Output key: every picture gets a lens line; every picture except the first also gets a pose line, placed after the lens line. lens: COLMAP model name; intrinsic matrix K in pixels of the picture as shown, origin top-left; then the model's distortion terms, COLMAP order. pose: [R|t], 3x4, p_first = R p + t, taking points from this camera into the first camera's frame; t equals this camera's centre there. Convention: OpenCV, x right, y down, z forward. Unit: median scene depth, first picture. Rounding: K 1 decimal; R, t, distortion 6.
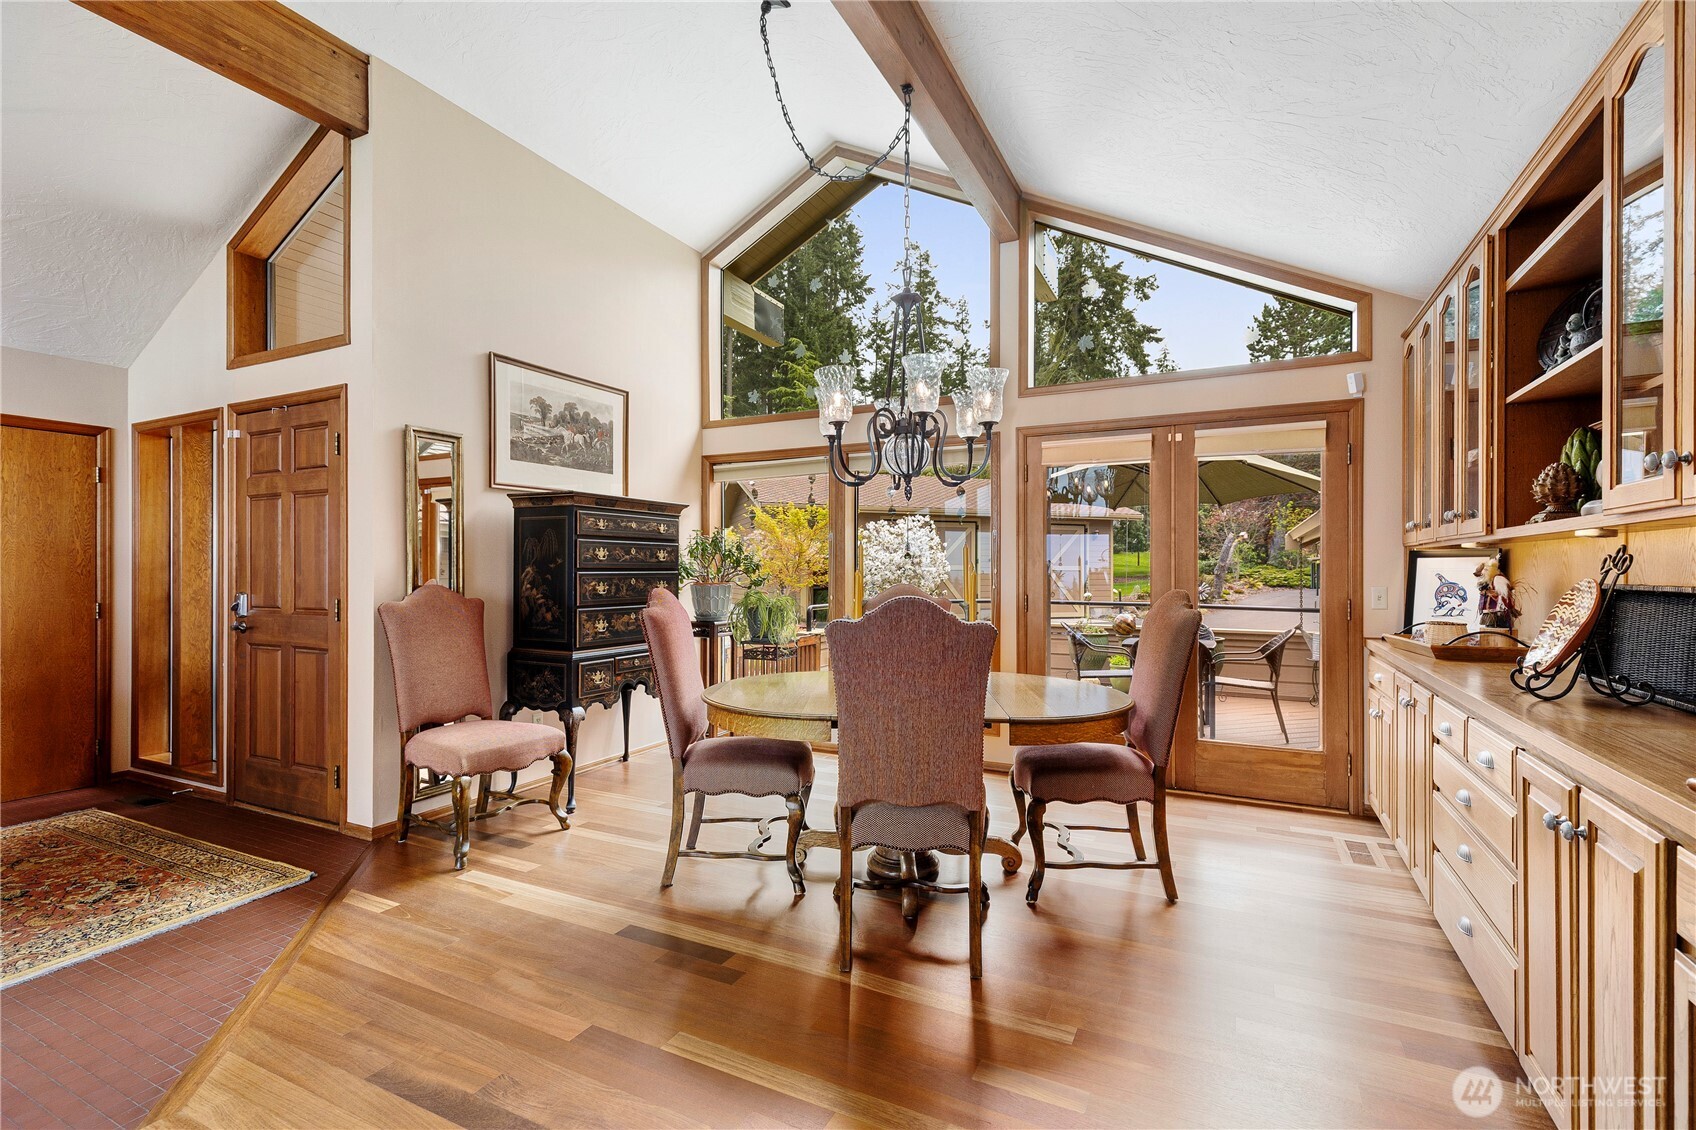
lens RADIAL K [[771.4, 0, 857.0], [0, 771.4, 568.6], [0, 0, 1]] dist [0.005525, -0.000474]
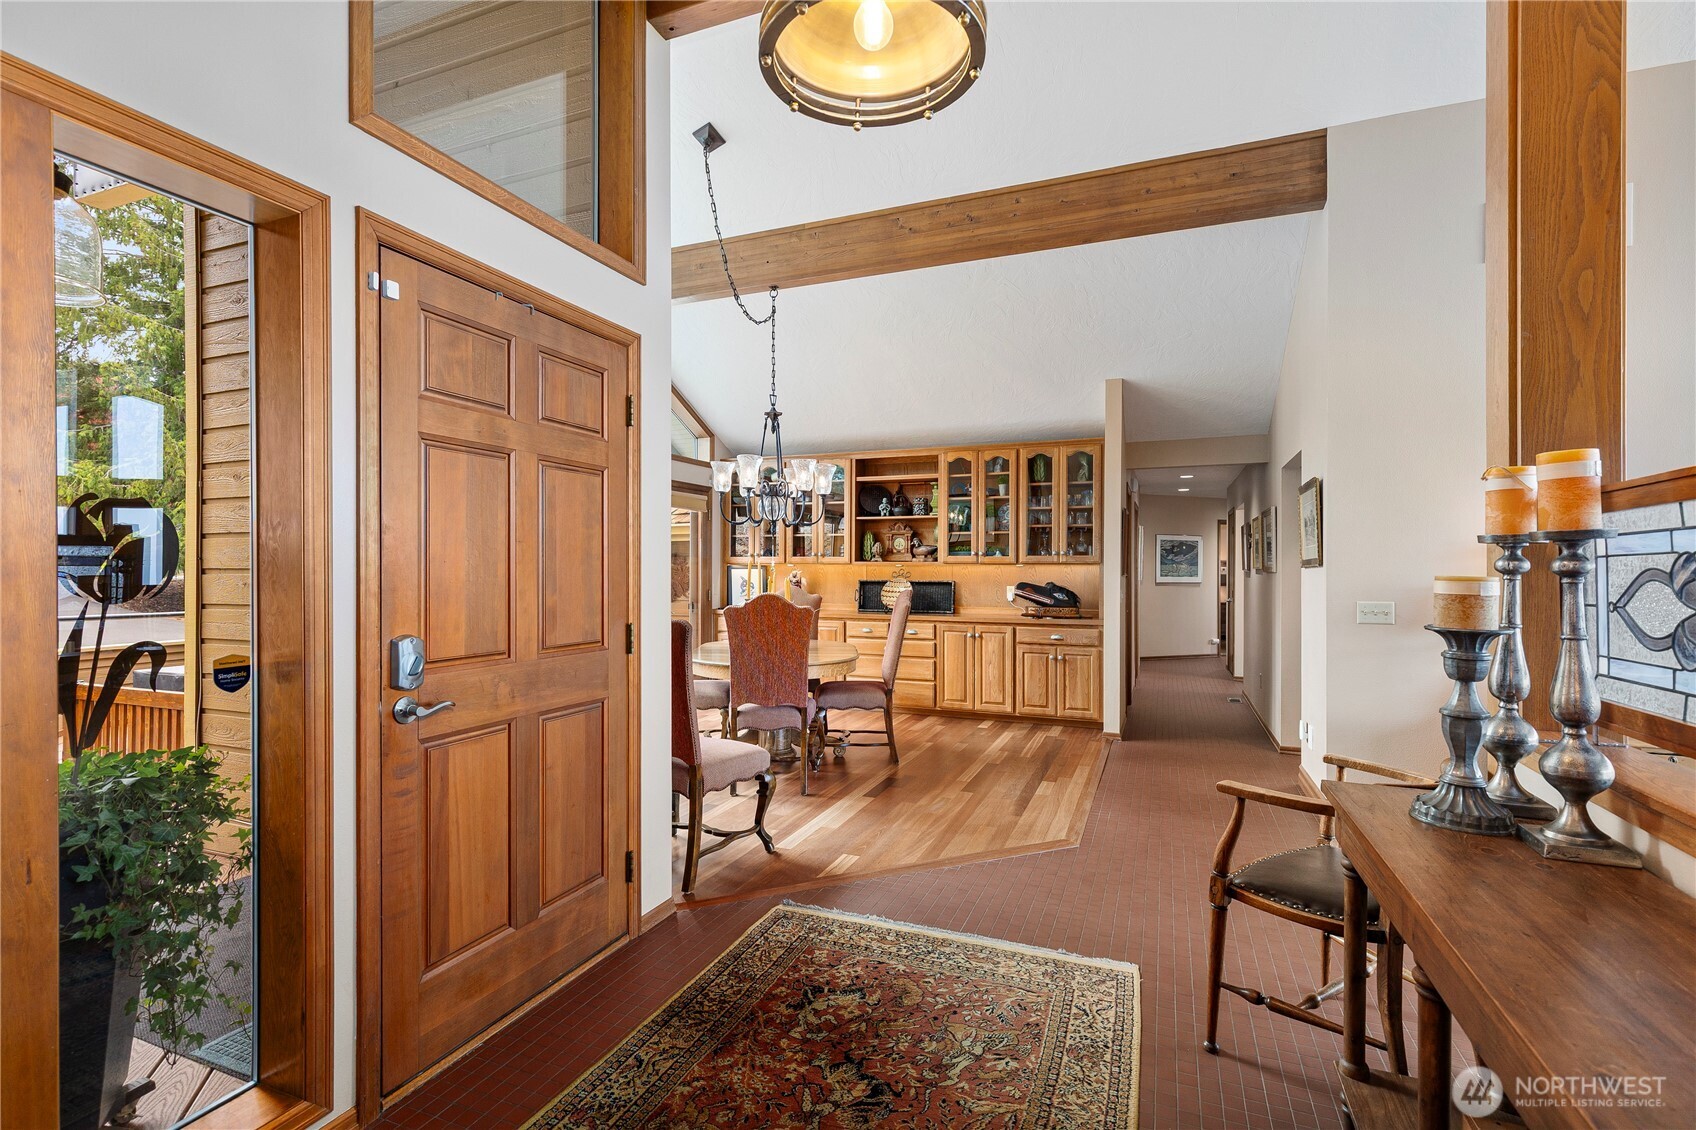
lens RADIAL K [[771.4, 0, 857.9], [0, 771.4, 571.4], [0, 0, 1]] dist [0.005525, -0.000474]
pose [[-0.085488, 0.004255, 0.996330, -1.682160], [-0.002271, 0.999987, -0.004466, -0.008613], [-0.996337, -0.002644, -0.085477, 1.004237]]
